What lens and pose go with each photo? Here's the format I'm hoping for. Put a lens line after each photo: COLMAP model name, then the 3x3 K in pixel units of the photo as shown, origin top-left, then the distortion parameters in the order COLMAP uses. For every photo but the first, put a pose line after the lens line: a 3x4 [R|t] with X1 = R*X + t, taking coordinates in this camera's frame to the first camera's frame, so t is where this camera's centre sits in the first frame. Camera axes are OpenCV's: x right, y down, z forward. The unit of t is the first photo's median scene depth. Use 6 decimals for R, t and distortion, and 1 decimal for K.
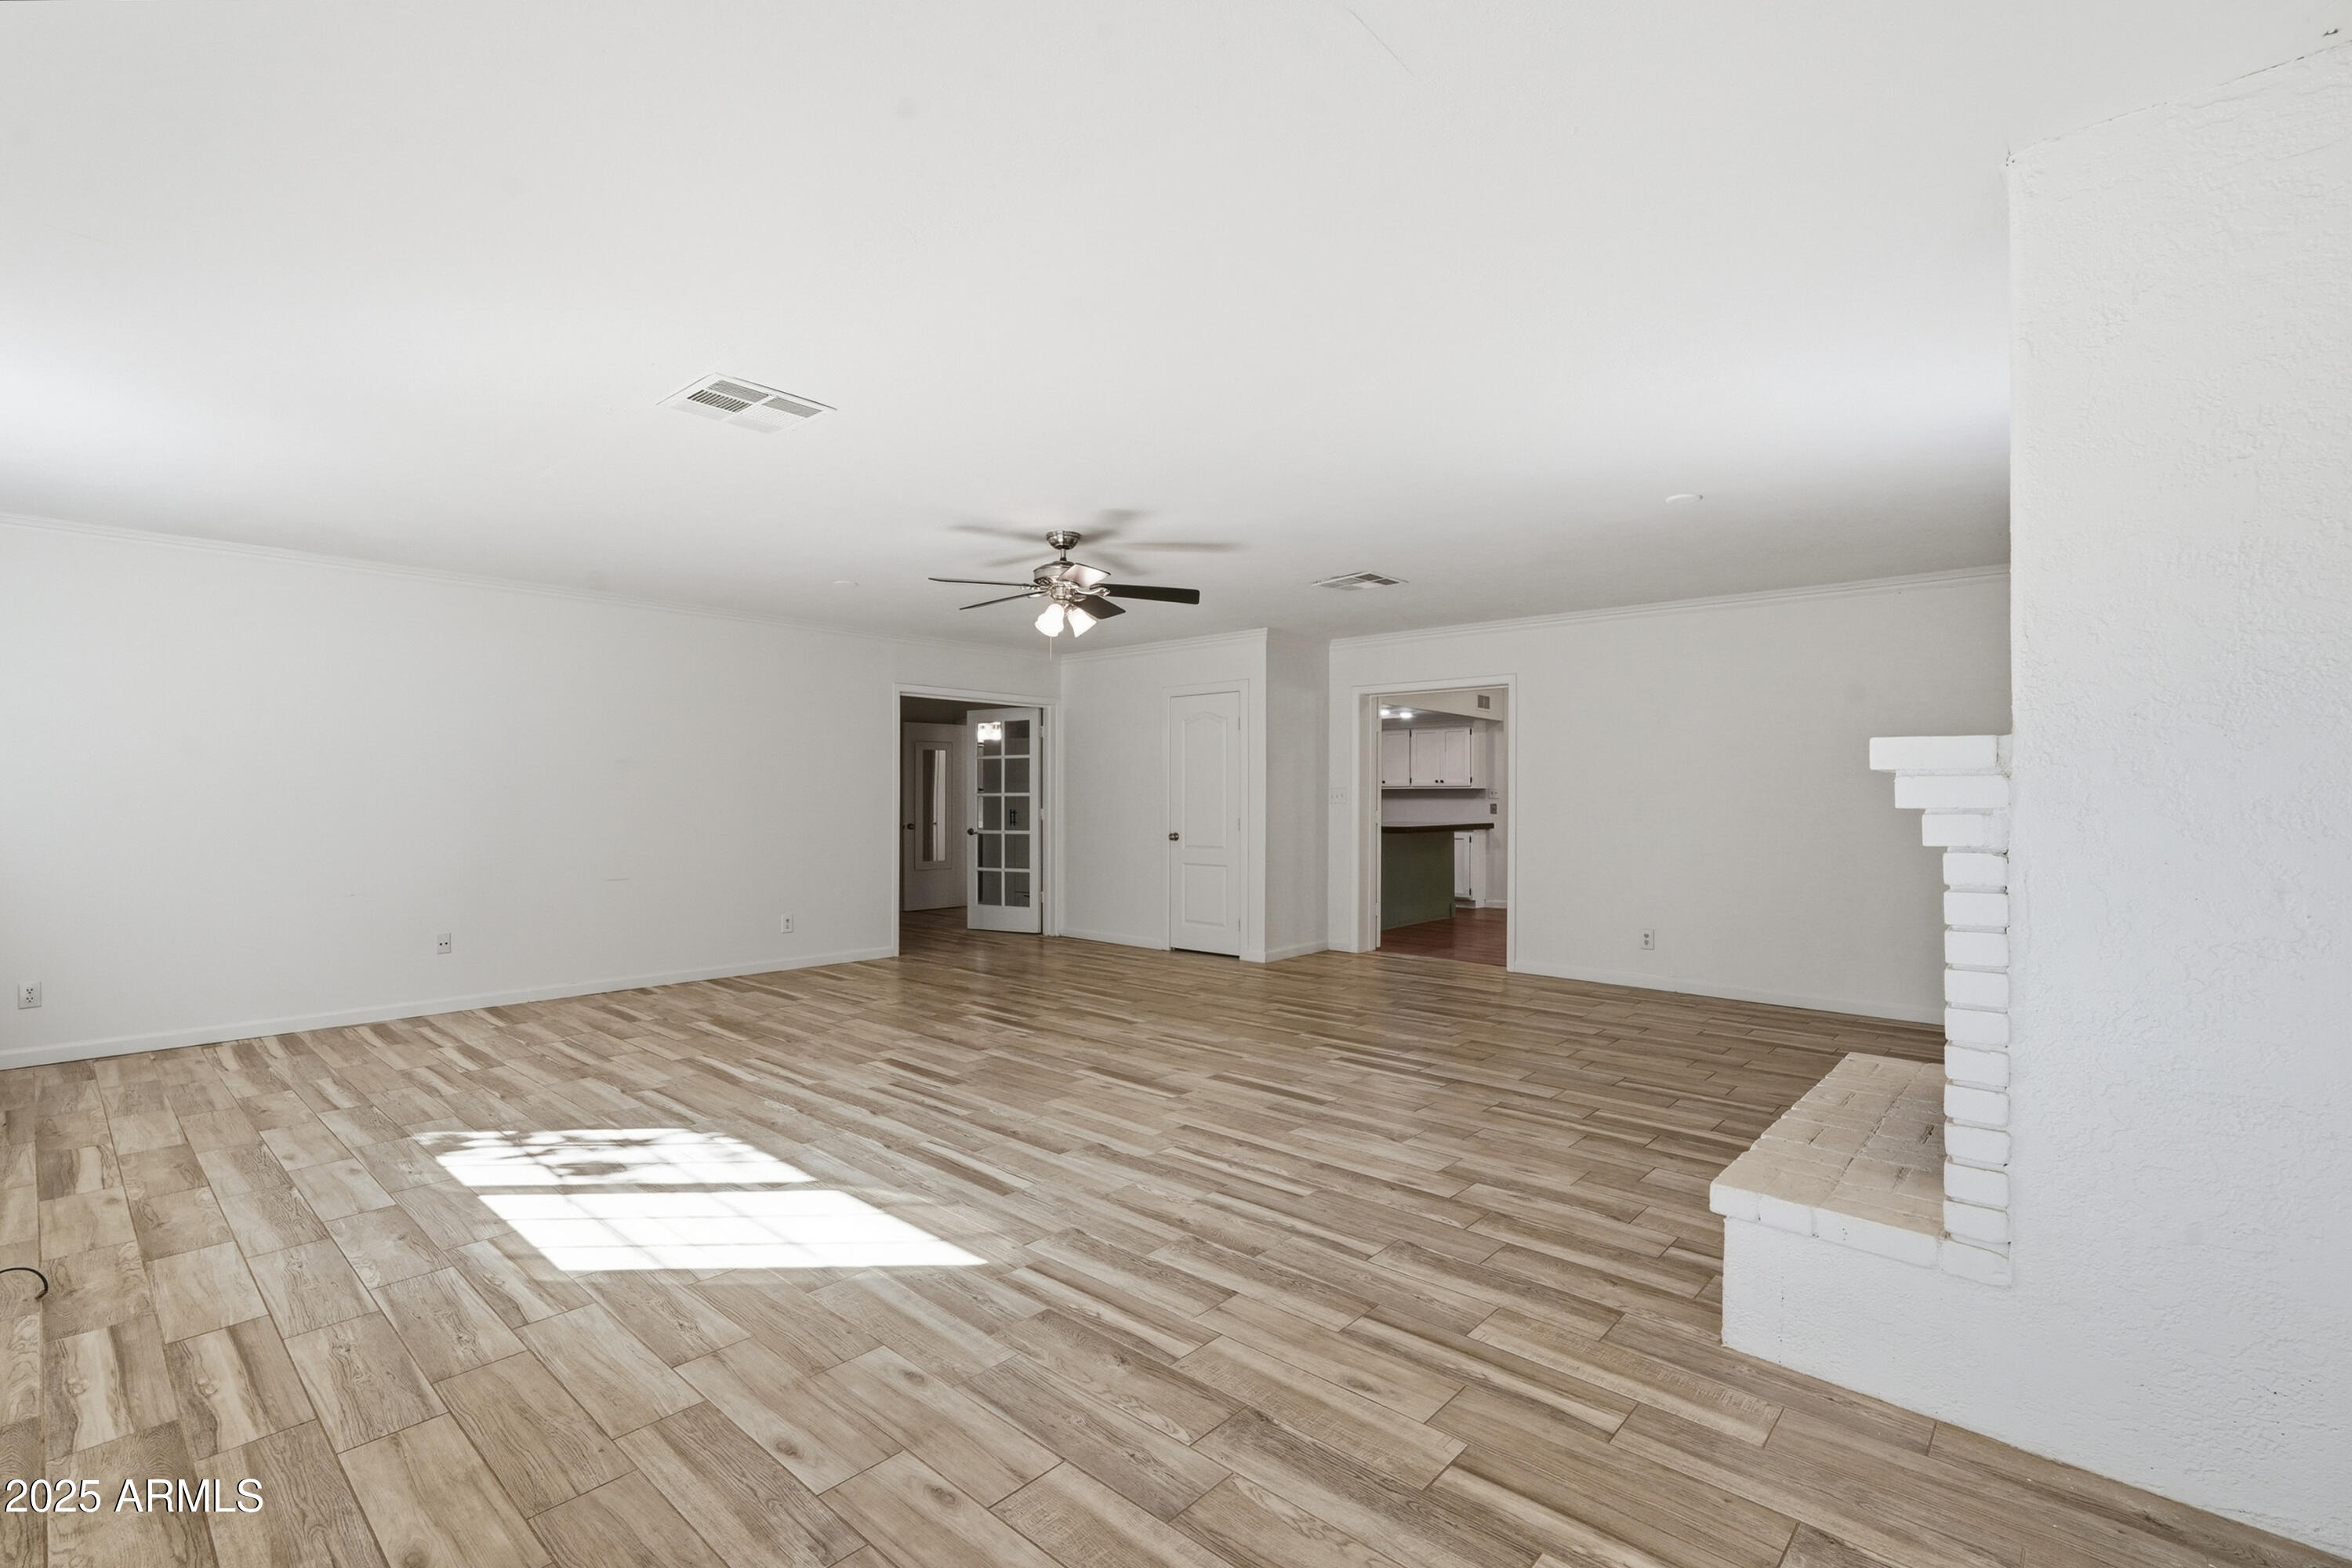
lens RADIAL K [[1058.7, 0, 1162.2], [0, 1058.7, 791.3], [0, 0, 1]] dist [-0.015241, 0.008978]
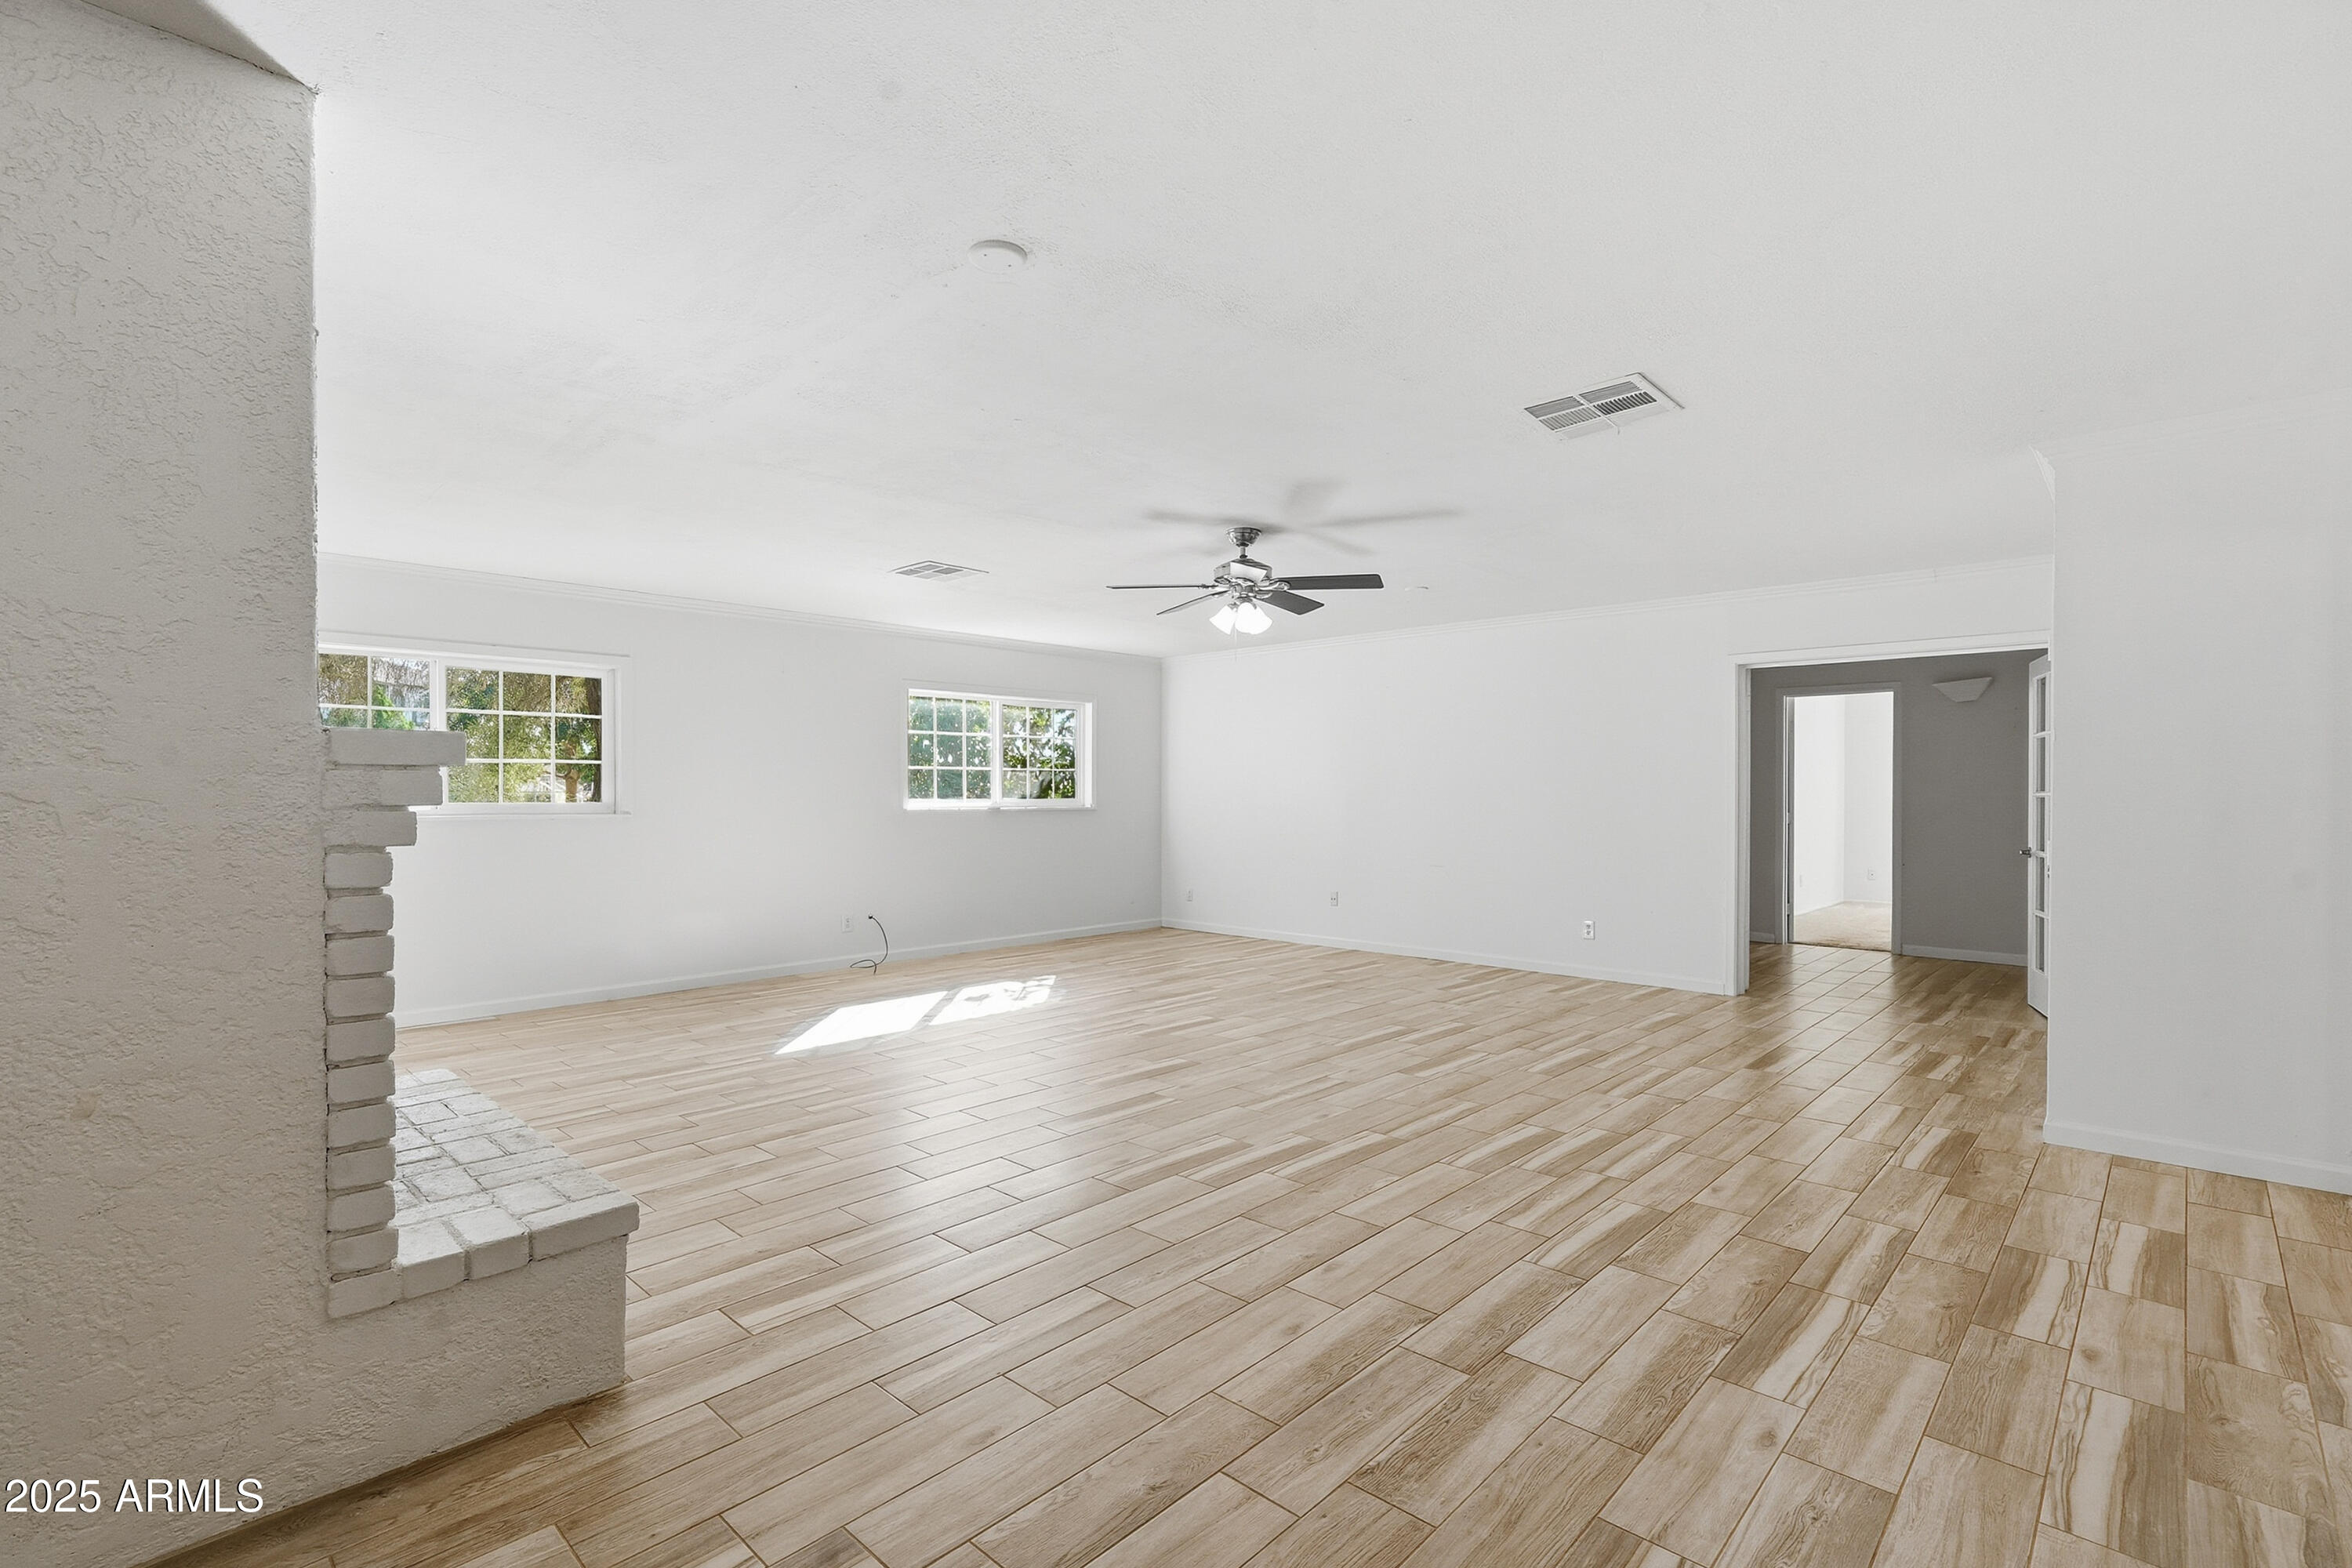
lens RADIAL K [[1058.7, 0, 1162.2], [0, 1058.7, 791.3], [0, 0, 1]] dist [-0.015241, 0.008978]
pose [[-0.008912, -0.005361, -0.999946, 1.306775], [-0.004693, 0.999975, -0.005320, 0.012990], [0.999949, 0.004645, -0.008937, 1.355055]]
